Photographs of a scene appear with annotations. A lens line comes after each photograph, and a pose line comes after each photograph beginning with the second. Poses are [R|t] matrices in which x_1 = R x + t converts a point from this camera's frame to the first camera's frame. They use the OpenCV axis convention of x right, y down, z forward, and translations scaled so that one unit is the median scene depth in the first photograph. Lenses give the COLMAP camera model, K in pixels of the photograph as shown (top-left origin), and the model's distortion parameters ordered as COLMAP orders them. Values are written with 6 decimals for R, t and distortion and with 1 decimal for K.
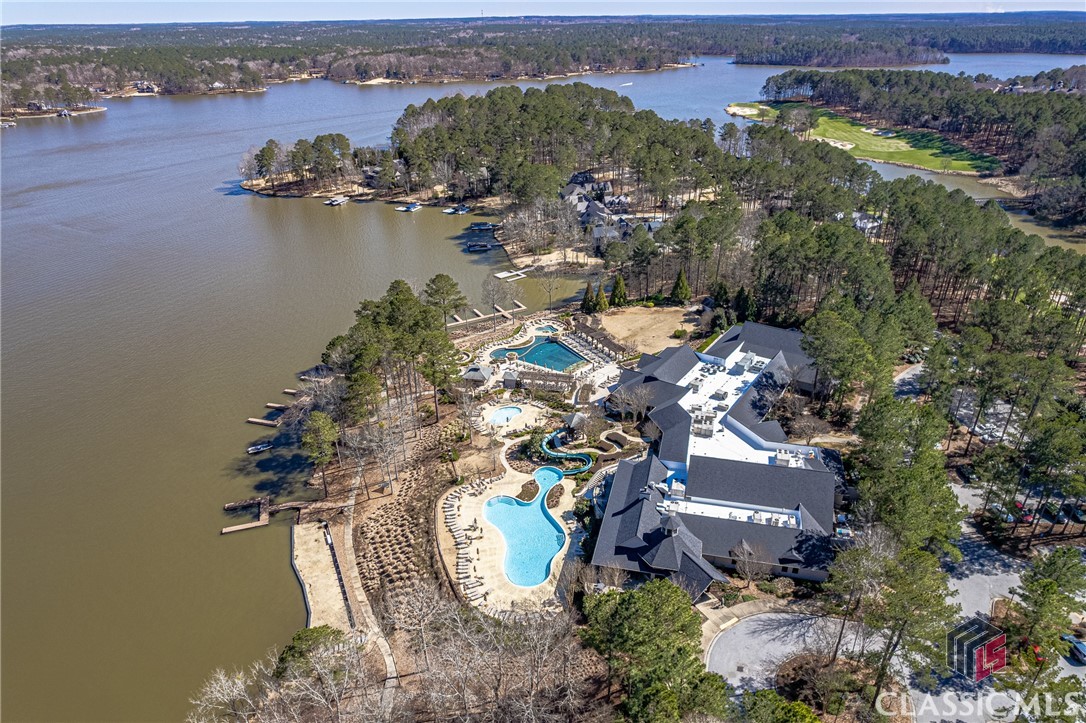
lens RADIAL K [[695.9, 0, 544.5], [0, 695.9, 364.5], [0, 0, 1]] dist [-0.082716, 0.067247]
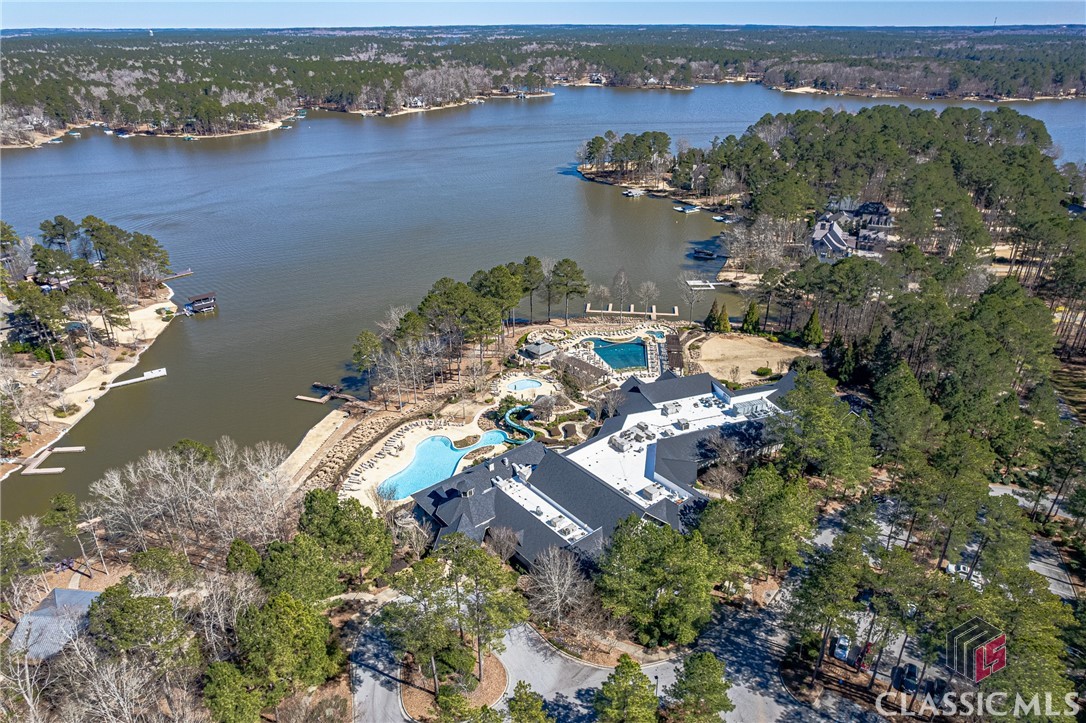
lens RADIAL K [[695.9, 0, 540.9], [0, 695.9, 363.7], [0, 0, 1]] dist [-0.082716, 0.067247]
pose [[0.801201, 0.272736, -0.532627, 0.235510], [-0.276084, 0.958176, 0.075344, -0.022085], [0.530899, 0.086684, 0.842990, 0.031186]]
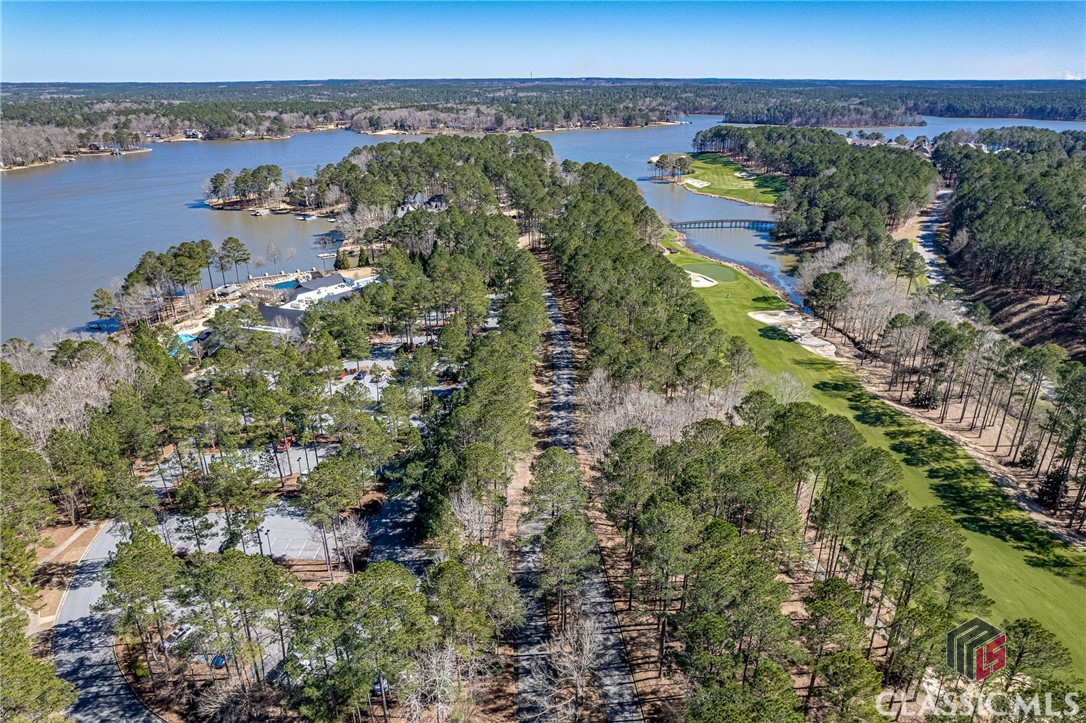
lens RADIAL K [[695.9, 0, 544.9], [0, 695.9, 366.7], [0, 0, 1]] dist [-0.082716, 0.067247]
pose [[0.995540, 0.044871, -0.082985, 0.376222], [-0.050806, 0.996193, -0.070843, 0.128023], [0.079490, 0.074743, 0.994030, -0.261054]]
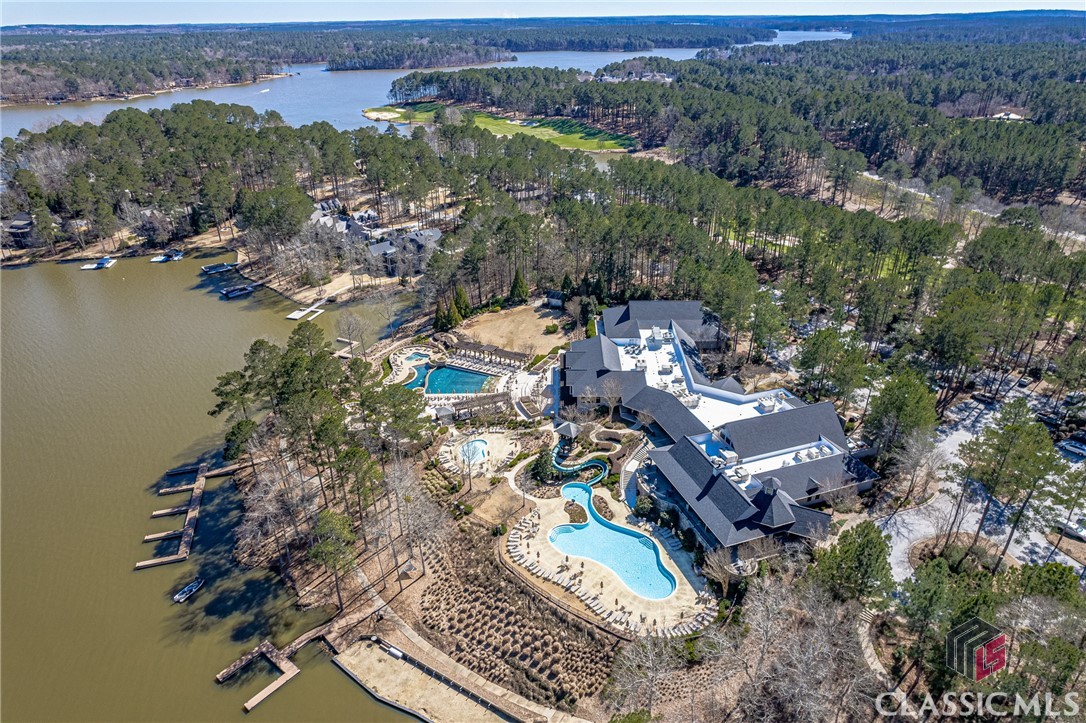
lens RADIAL K [[695.9, 0, 544.4], [0, 695.9, 367.8], [0, 0, 1]] dist [-0.082716, 0.067247]
pose [[0.837859, -0.245466, 0.487585, -0.171861], [0.247537, 0.966930, 0.061418, -0.028781], [-0.486536, 0.069236, 0.870913, 0.063697]]
